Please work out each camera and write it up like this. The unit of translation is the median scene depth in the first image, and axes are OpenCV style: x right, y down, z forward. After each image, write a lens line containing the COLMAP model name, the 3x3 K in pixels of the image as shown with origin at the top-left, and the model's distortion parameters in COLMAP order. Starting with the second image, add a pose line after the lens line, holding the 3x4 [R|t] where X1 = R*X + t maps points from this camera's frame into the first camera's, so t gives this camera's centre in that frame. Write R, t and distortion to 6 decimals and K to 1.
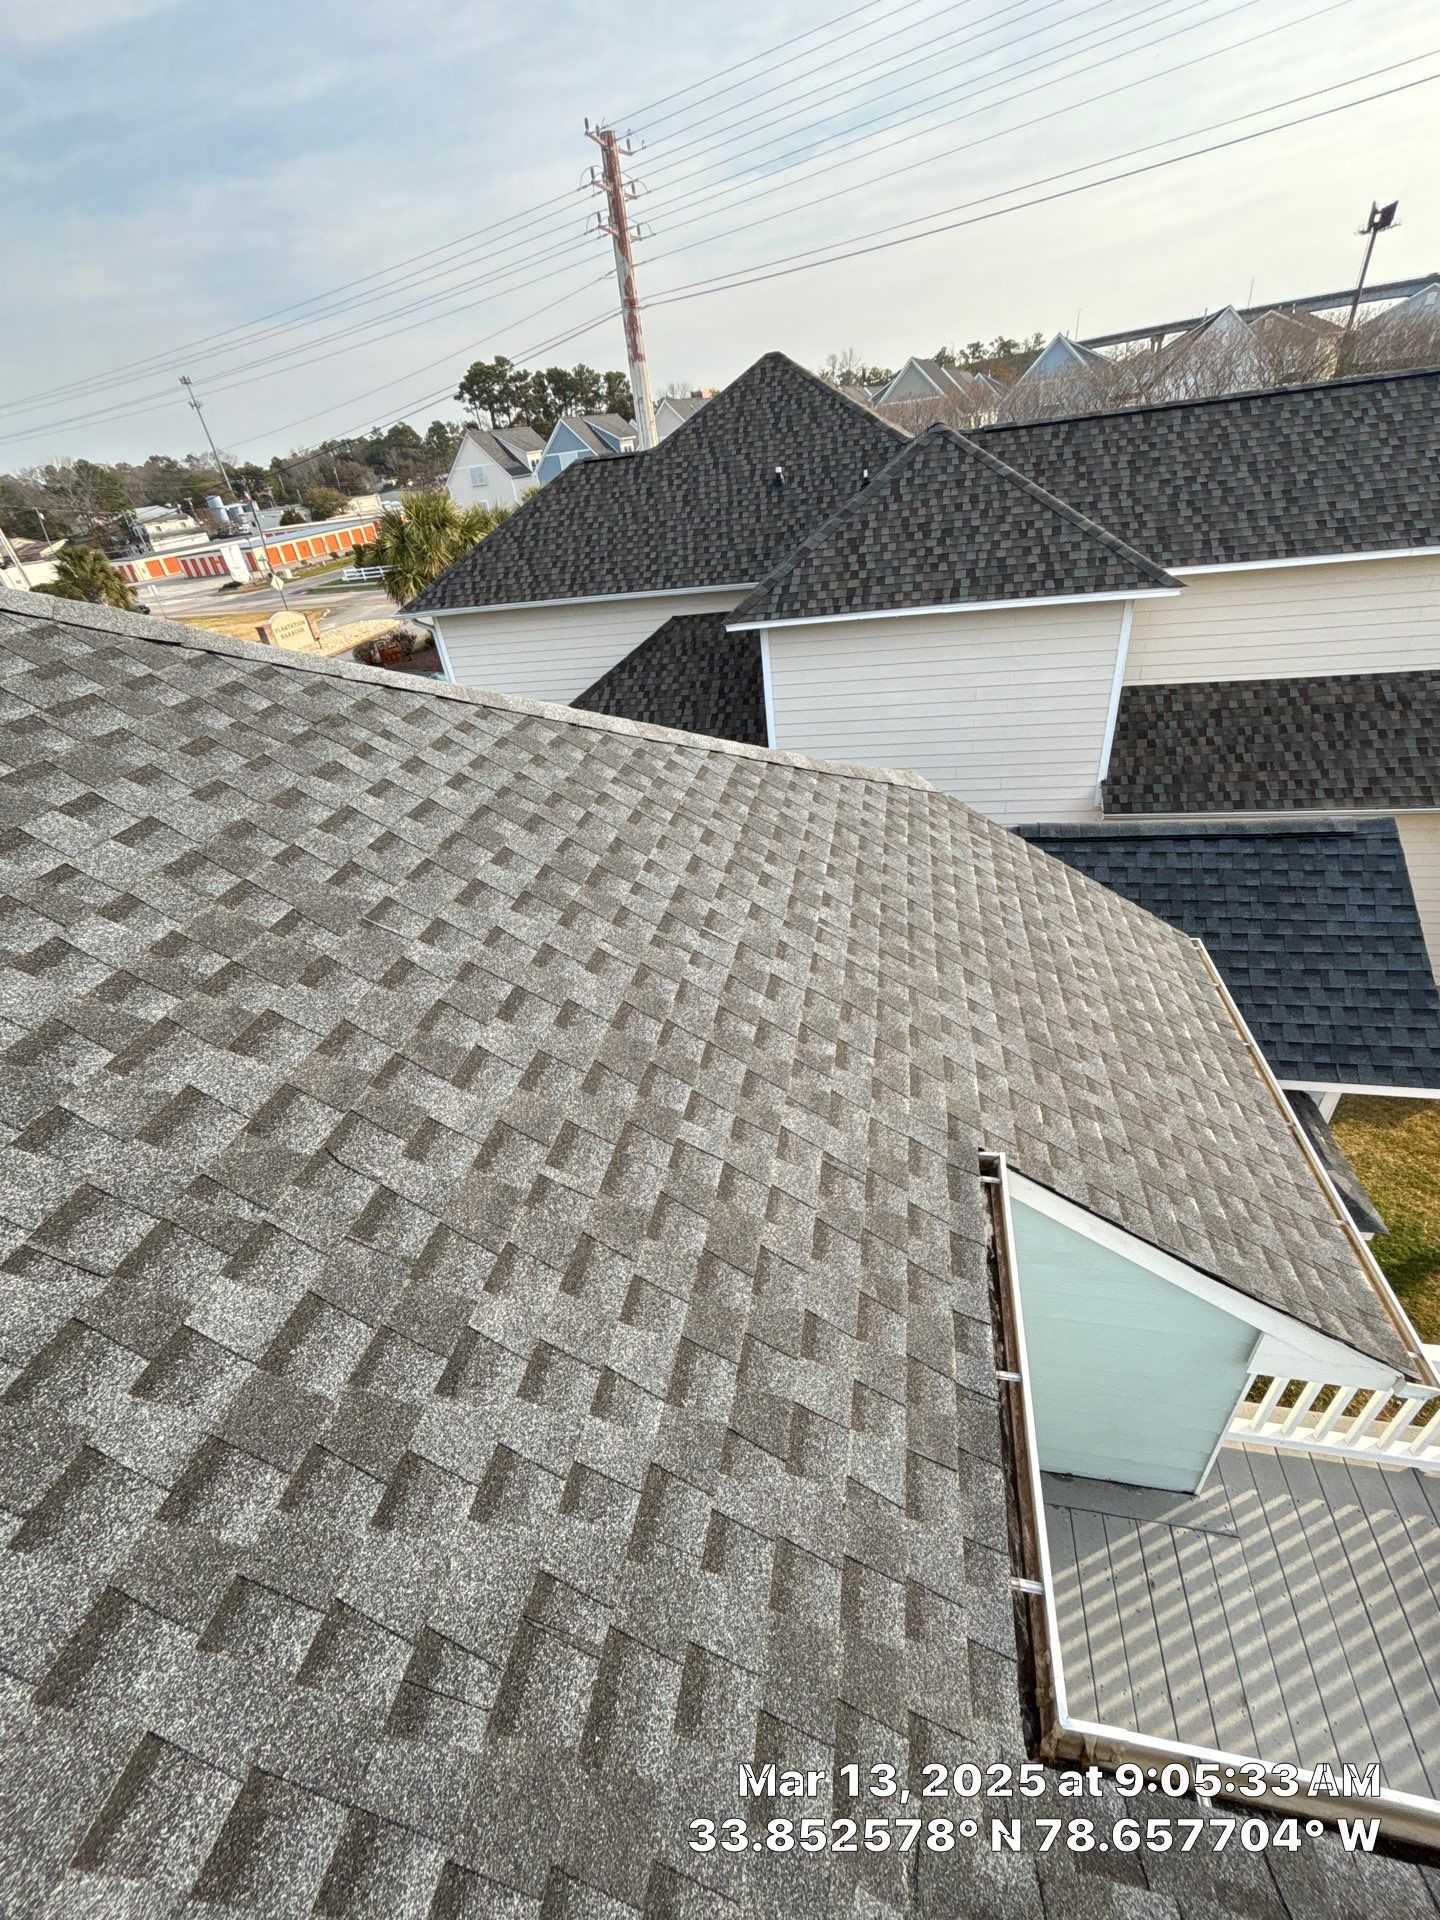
lens RADIAL K [[787.1, 0, 728.1], [0, 787.1, 953.9], [0, 0, 1]] dist [-0.004946, 0.005491]
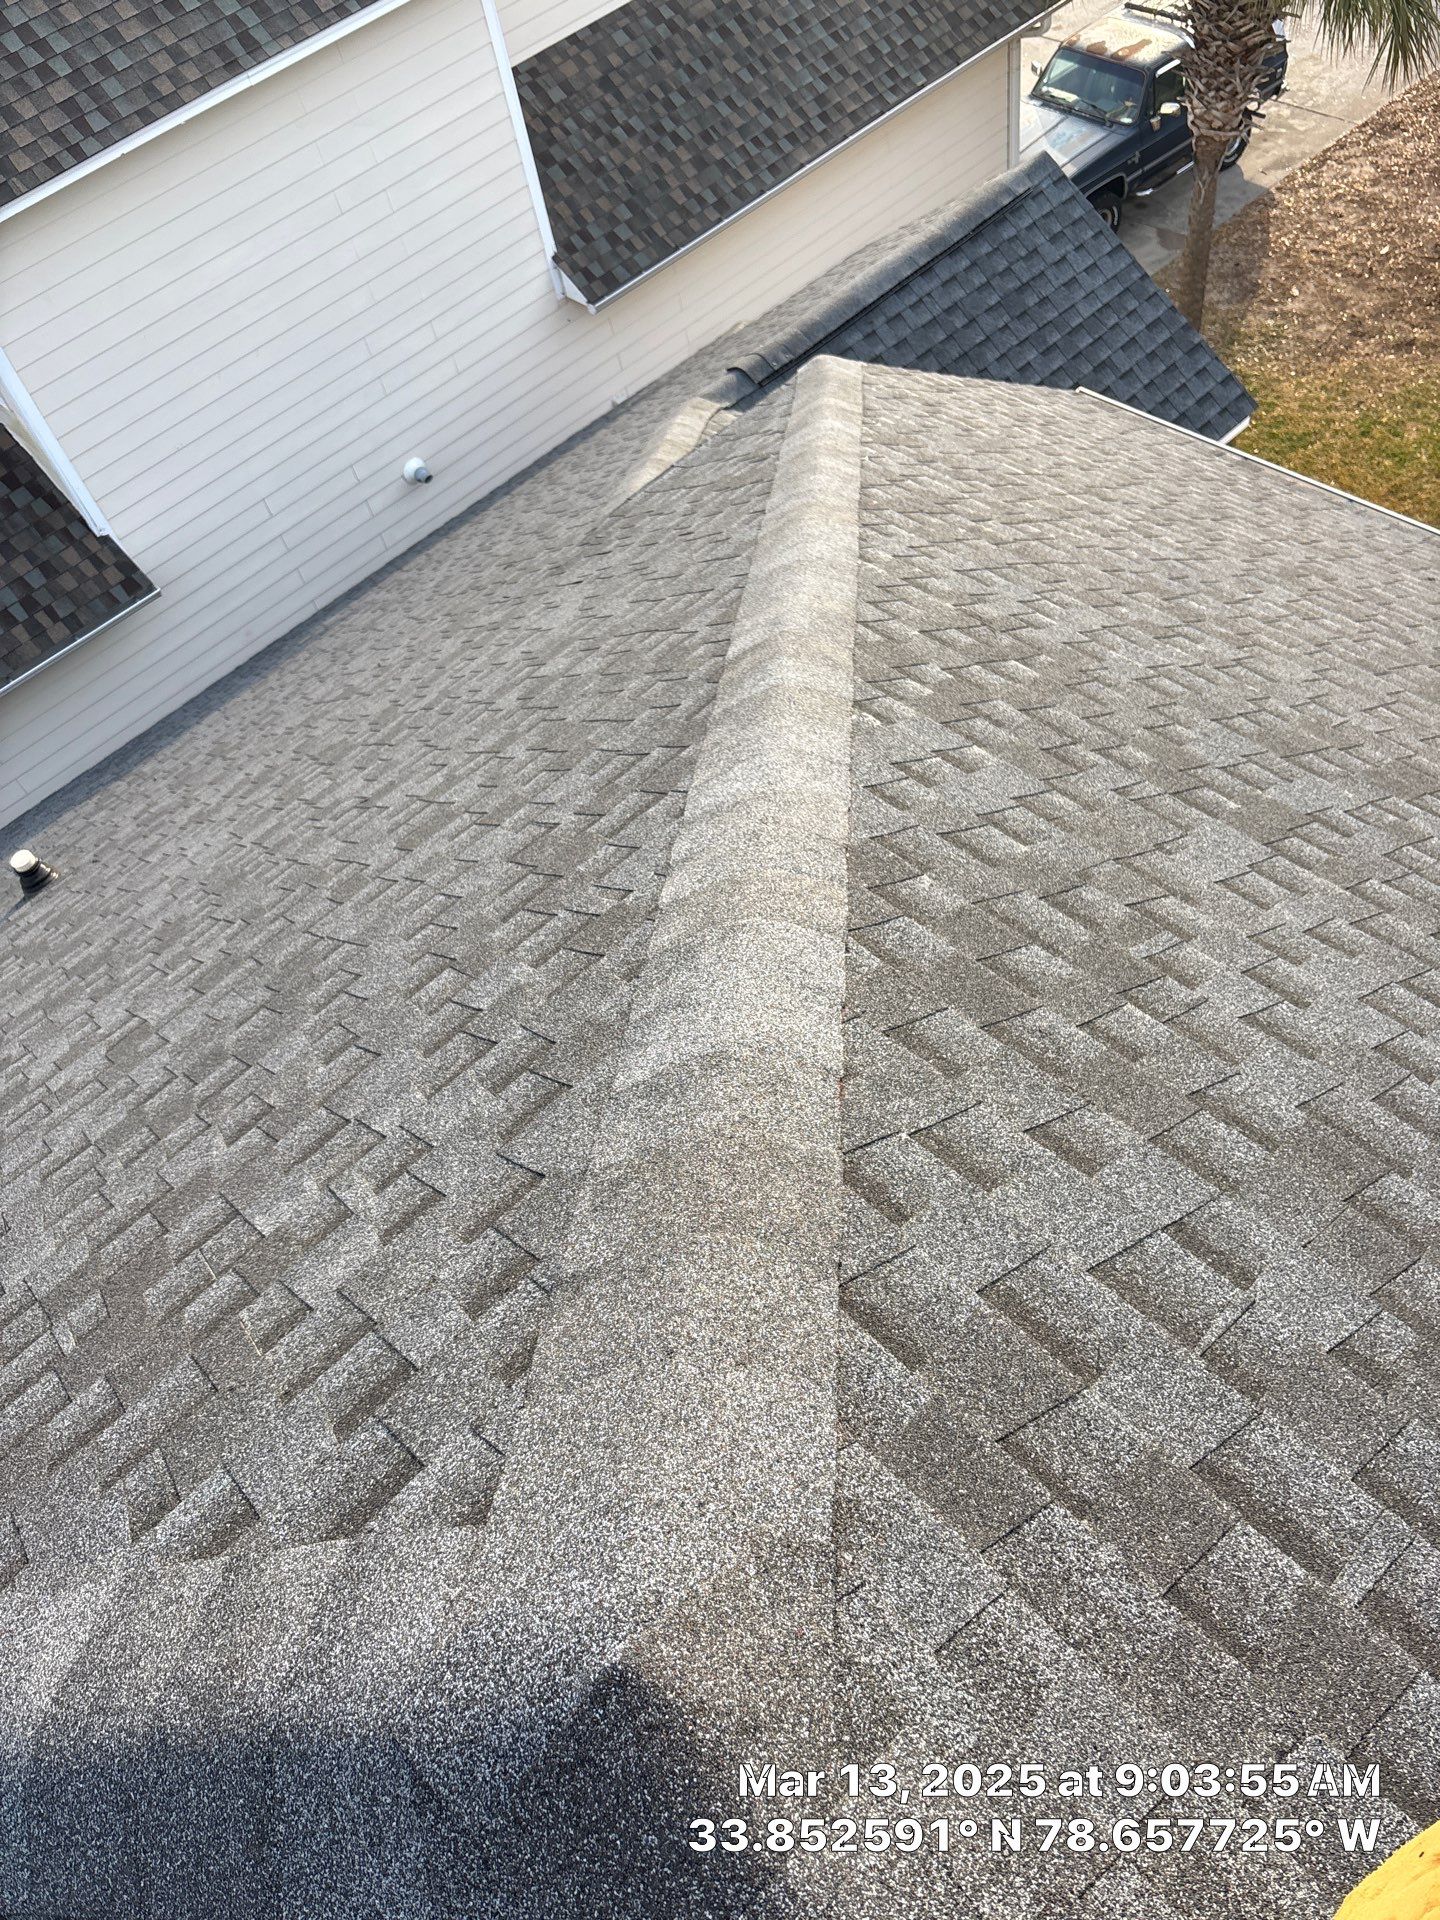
lens RADIAL K [[1441.1, 0, 708.8], [0, 1441.1, 962.0], [0, 0, 1]] dist [0.030827, -0.047780]
pose [[0.589146, -0.650444, 0.479405, -0.387464], [0.517273, 0.759396, 0.394646, -0.188637], [-0.620754, 0.015479, 0.783853, 0.021512]]
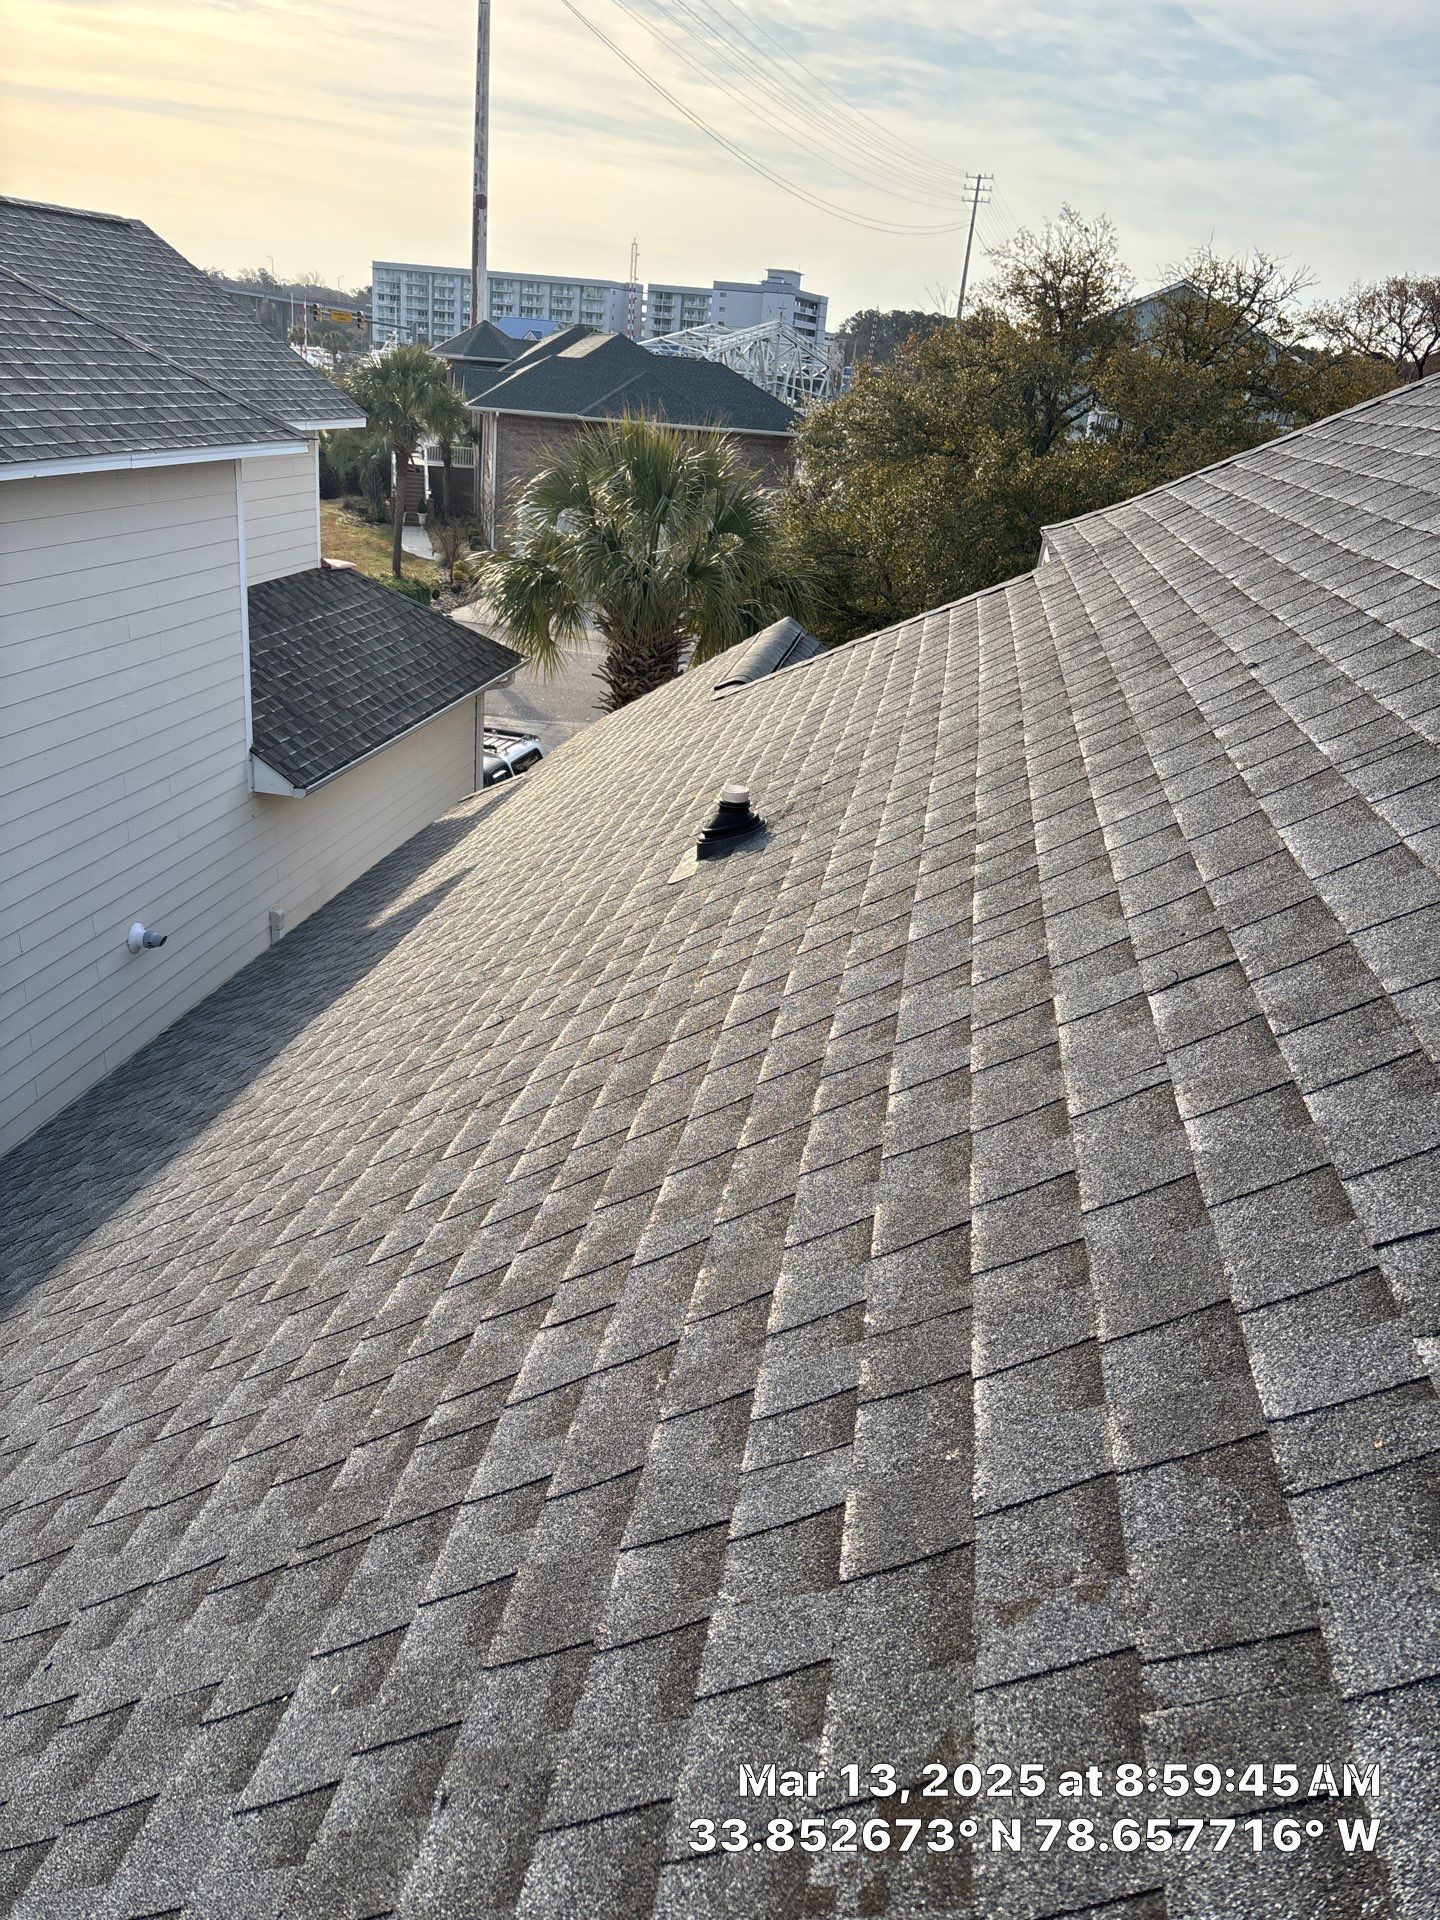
lens RADIAL K [[1441.1, 0, 708.8], [0, 1441.1, 962.0], [0, 0, 1]] dist [0.030827, -0.047780]
pose [[-0.029119, -0.282773, 0.958745, -0.698423], [0.482069, 0.836264, 0.261290, -0.209133], [-0.875649, 0.469790, 0.111965, 0.652025]]
